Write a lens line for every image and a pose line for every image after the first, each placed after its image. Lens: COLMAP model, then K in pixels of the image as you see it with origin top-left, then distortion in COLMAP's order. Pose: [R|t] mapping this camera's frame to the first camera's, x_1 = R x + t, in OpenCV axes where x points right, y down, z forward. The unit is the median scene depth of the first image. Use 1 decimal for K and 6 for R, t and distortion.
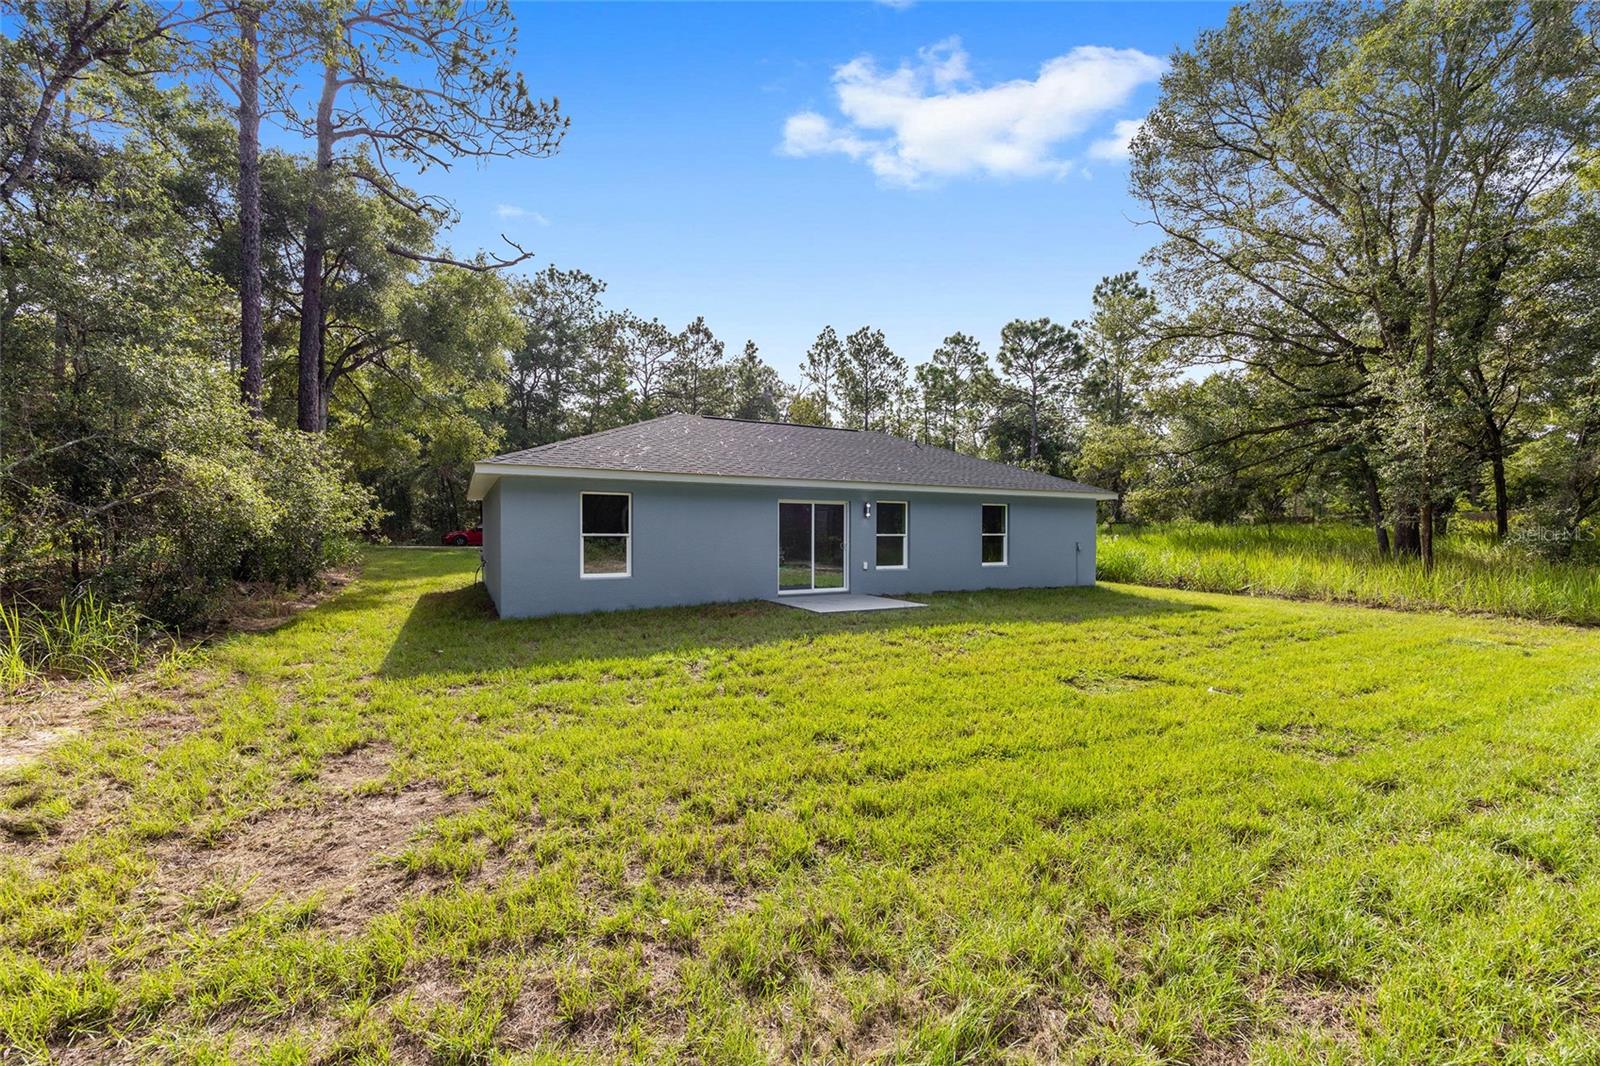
lens RADIAL K [[646.6, 0, 809.4], [0, 646.6, 524.3], [0, 0, 1]] dist [-0.003180, -0.000020]
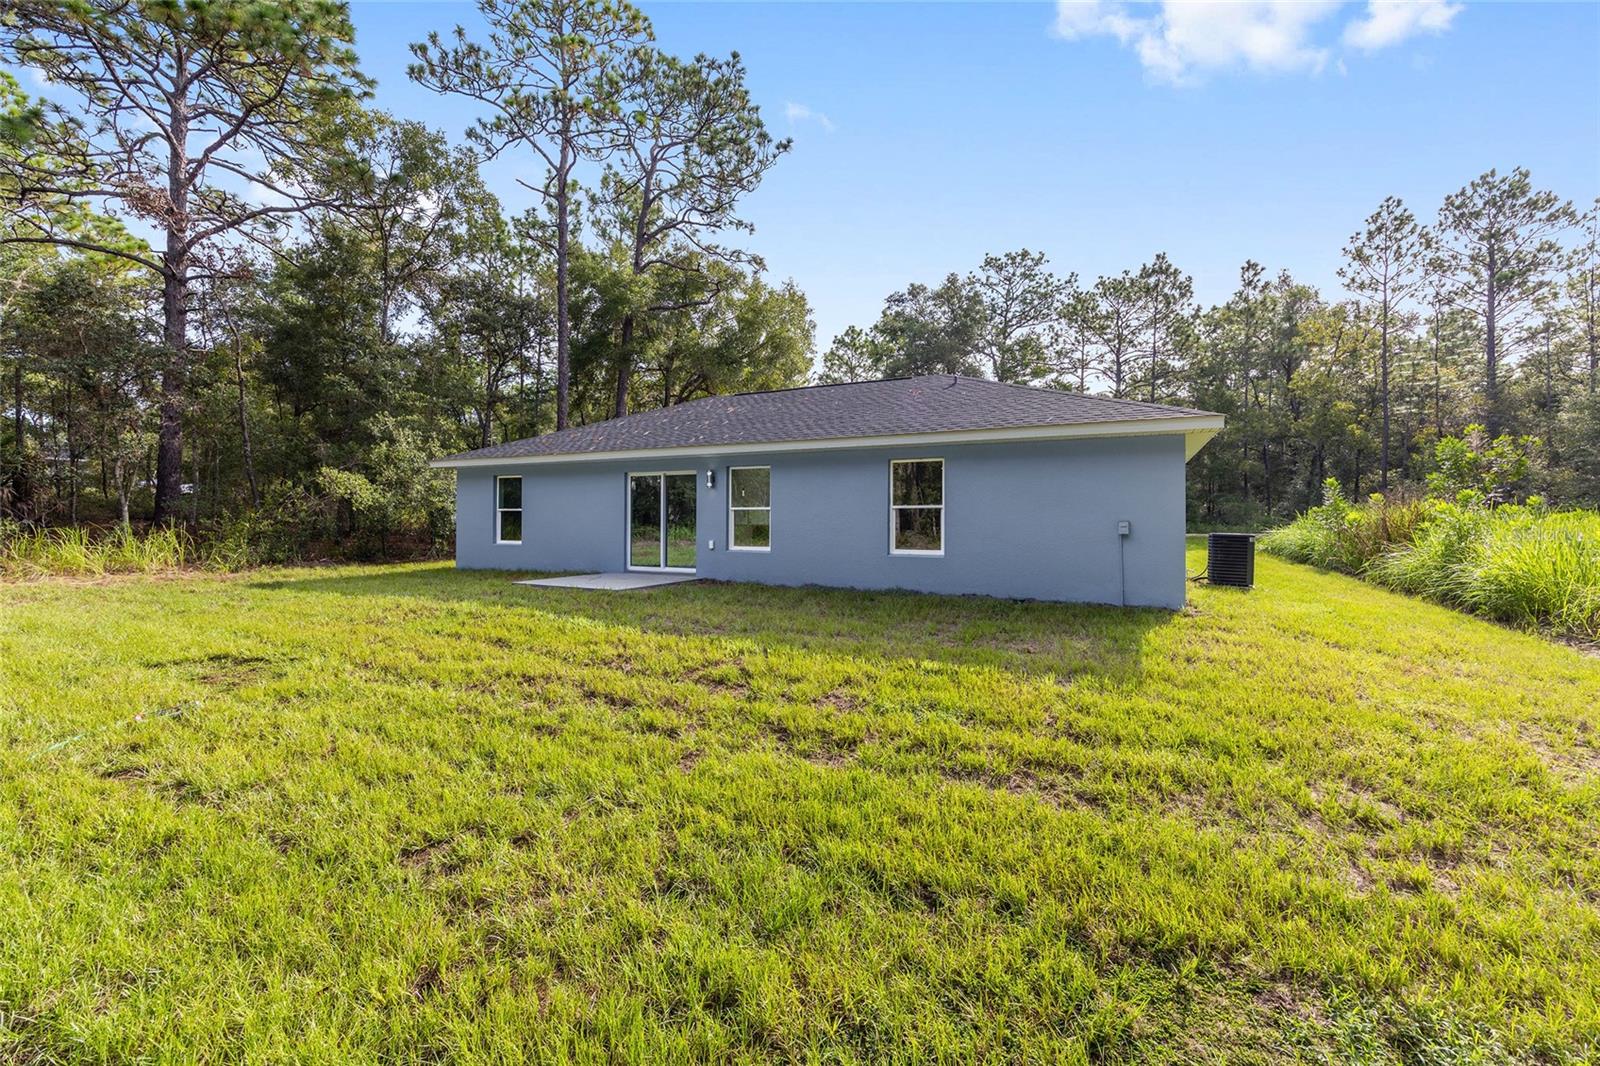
lens RADIAL K [[618.6, 0, 808.4], [0, 618.6, 521.7], [0, 0, 1]] dist [0.002952, -0.000355]
pose [[0.589505, 0.007417, -0.807731, 0.373844], [0.011647, 0.999776, 0.017681, 0.009527], [0.807681, -0.019831, 0.589286, 0.280901]]
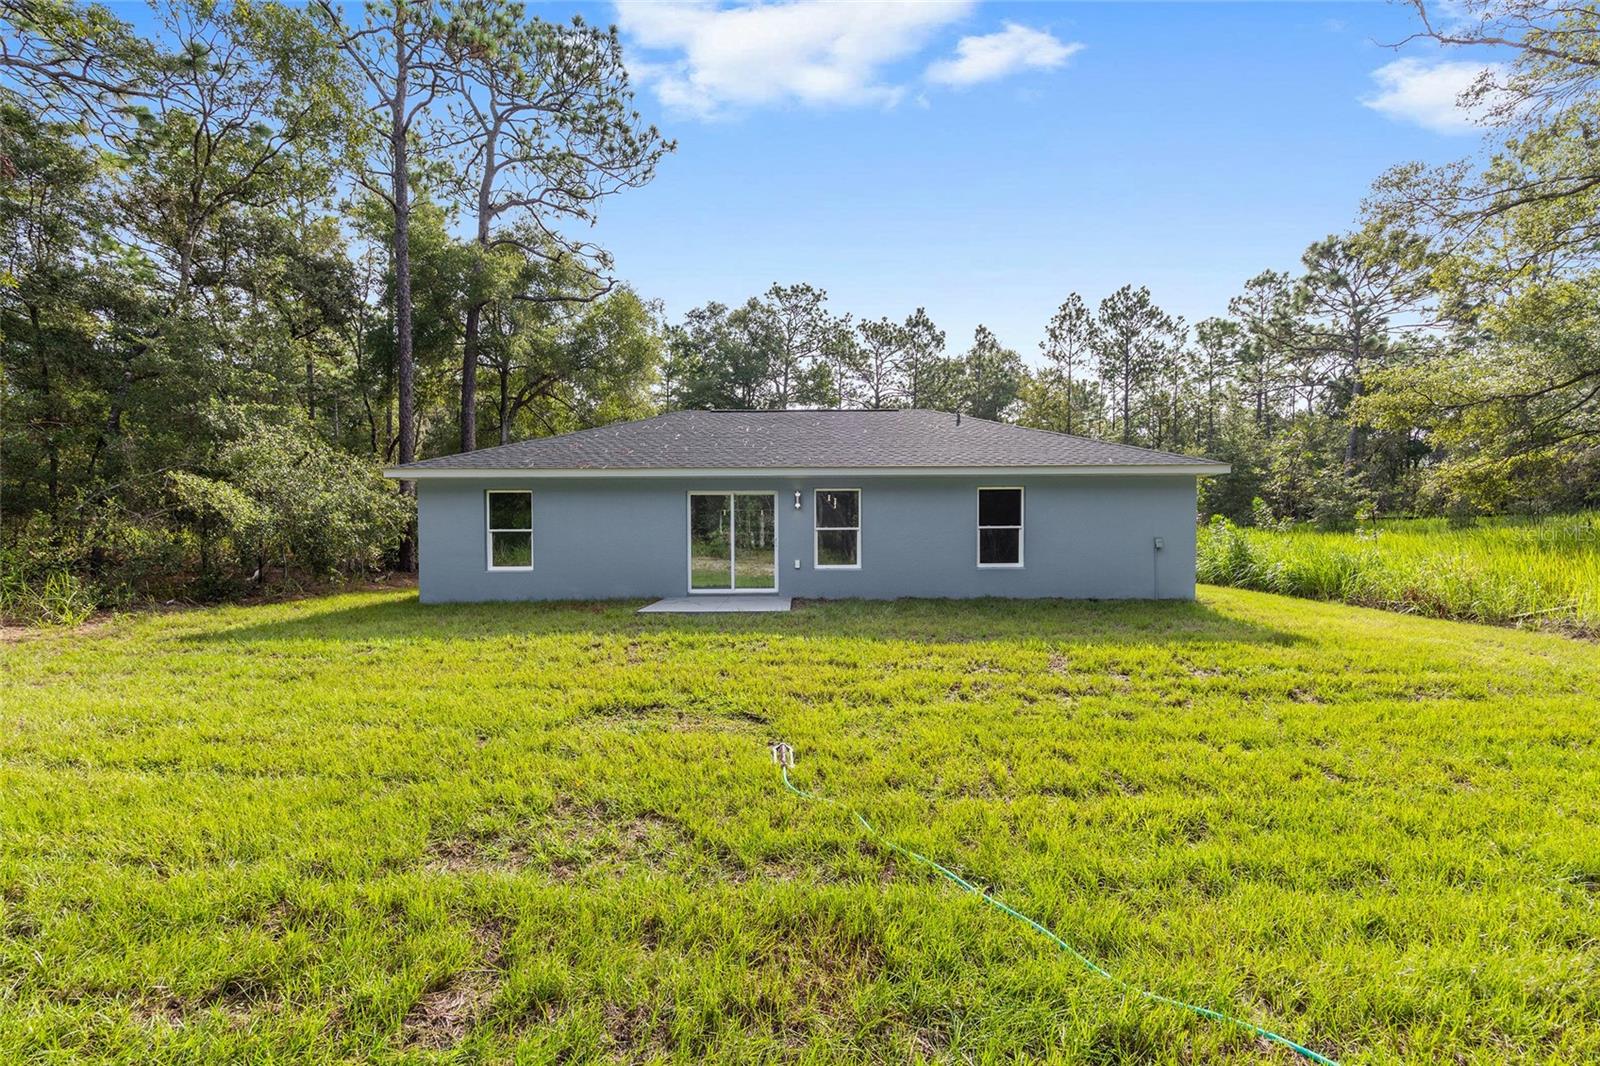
lens RADIAL K [[646.6, 0, 800.9], [0, 646.6, 544.8], [0, 0, 1]] dist [-0.003180, -0.000020]
pose [[0.877697, 0.001673, -0.479212, 0.231232], [0.011652, 0.999624, 0.024830, 0.007539], [0.479073, -0.027377, 0.877348, 0.106984]]
